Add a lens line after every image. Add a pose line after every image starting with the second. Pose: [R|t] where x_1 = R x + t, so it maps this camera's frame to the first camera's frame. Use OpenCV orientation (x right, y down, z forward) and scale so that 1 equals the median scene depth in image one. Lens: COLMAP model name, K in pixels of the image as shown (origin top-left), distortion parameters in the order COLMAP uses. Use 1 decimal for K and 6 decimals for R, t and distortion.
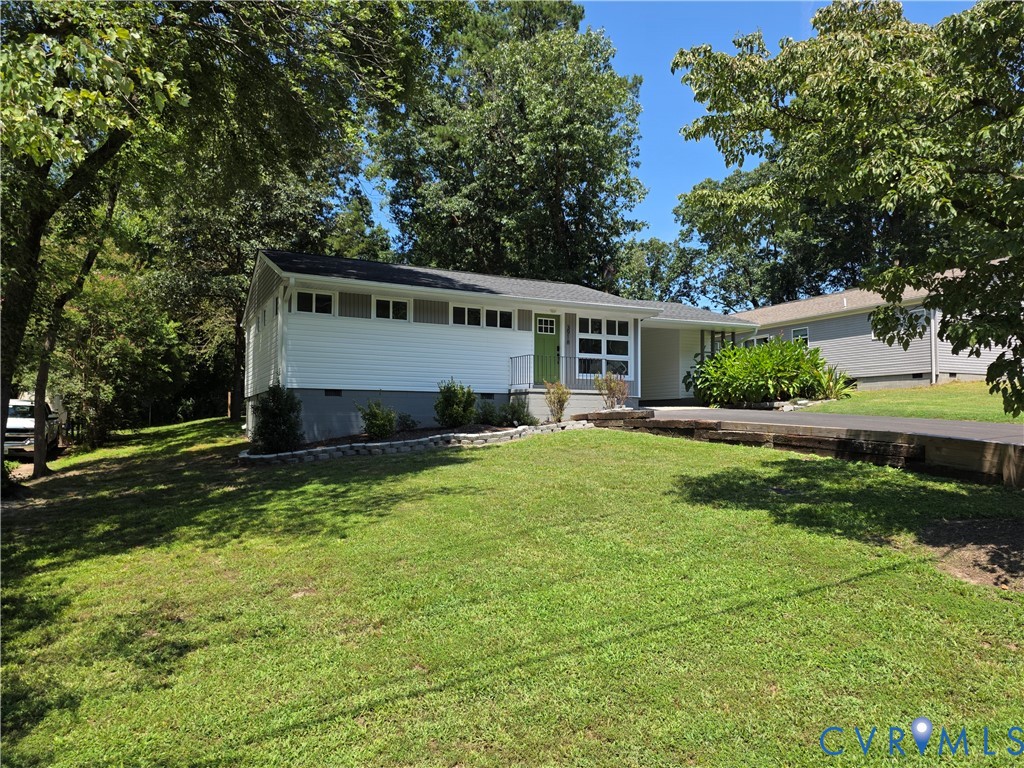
lens RADIAL K [[693.2, 0, 513.2], [0, 693.2, 379.8], [0, 0, 1]] dist [0.034572, -0.024009]
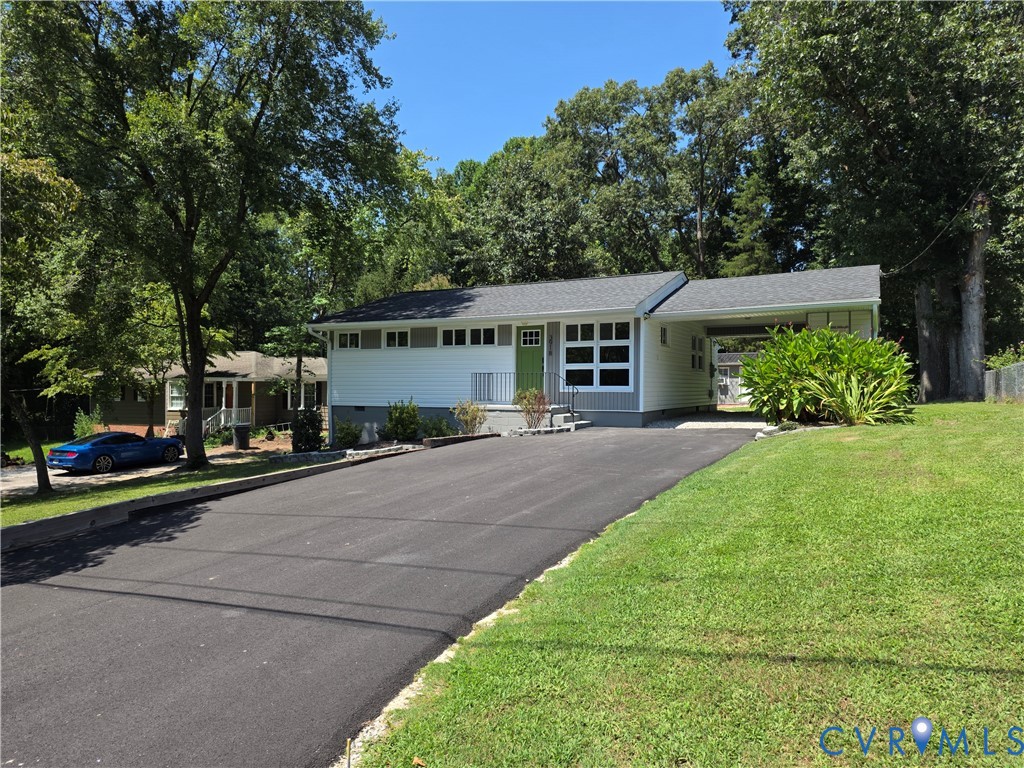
lens RADIAL K [[693.2, 0, 510.8], [0, 693.2, 387.7], [0, 0, 1]] dist [0.034572, -0.024009]
pose [[0.592051, -0.008064, -0.805860, 0.788536], [0.047489, 0.998561, 0.024897, -0.033311], [0.804500, -0.053009, 0.591582, 0.394092]]
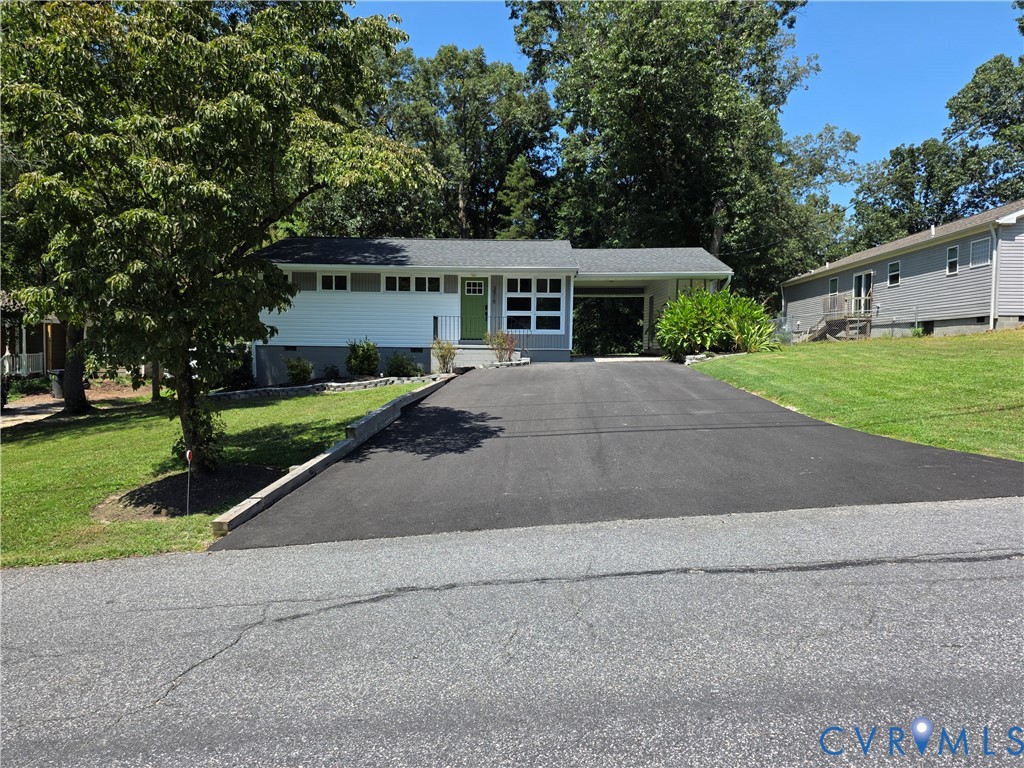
lens RADIAL K [[693.2, 0, 515.0], [0, 693.2, 390.2], [0, 0, 1]] dist [0.034572, -0.024009]
pose [[0.894465, 0.026198, -0.446369, 0.604203], [0.020623, 0.994803, 0.099713, -0.022435], [0.446662, -0.098395, 0.889276, 0.003209]]
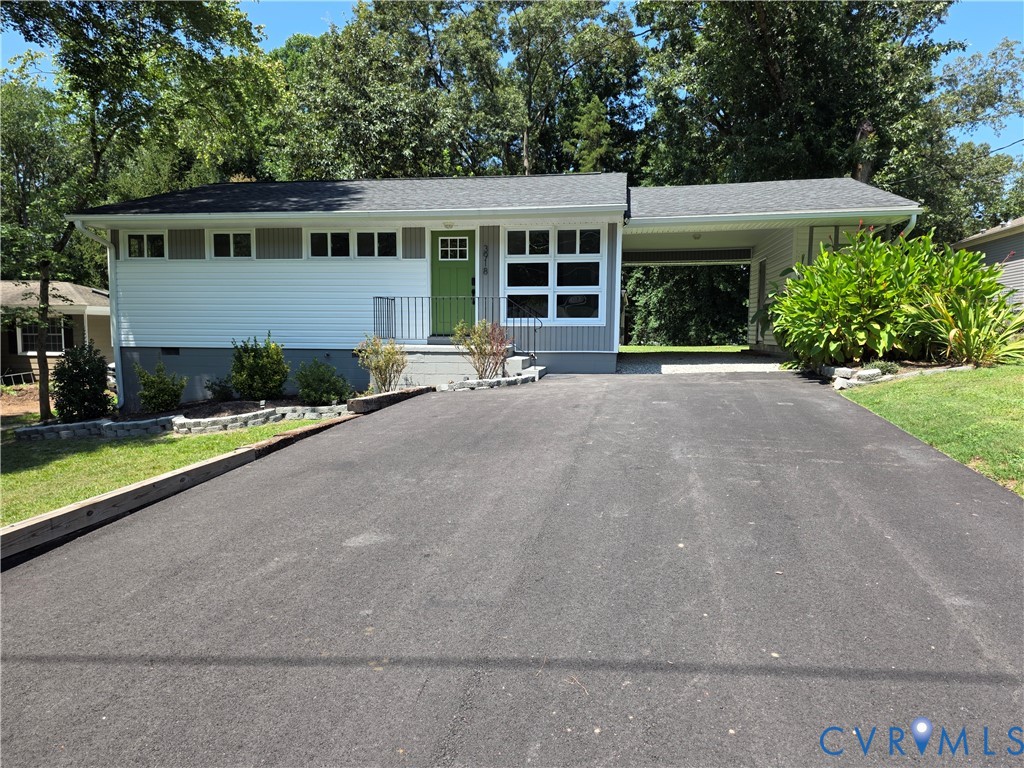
lens RADIAL K [[693.2, 0, 516.4], [0, 693.2, 393.1], [0, 0, 1]] dist [0.034572, -0.024009]
pose [[0.823360, 0.044574, -0.565766, 0.475352], [0.032623, 0.991545, 0.125595, -0.020796], [0.566581, -0.121867, 0.814945, 0.456427]]
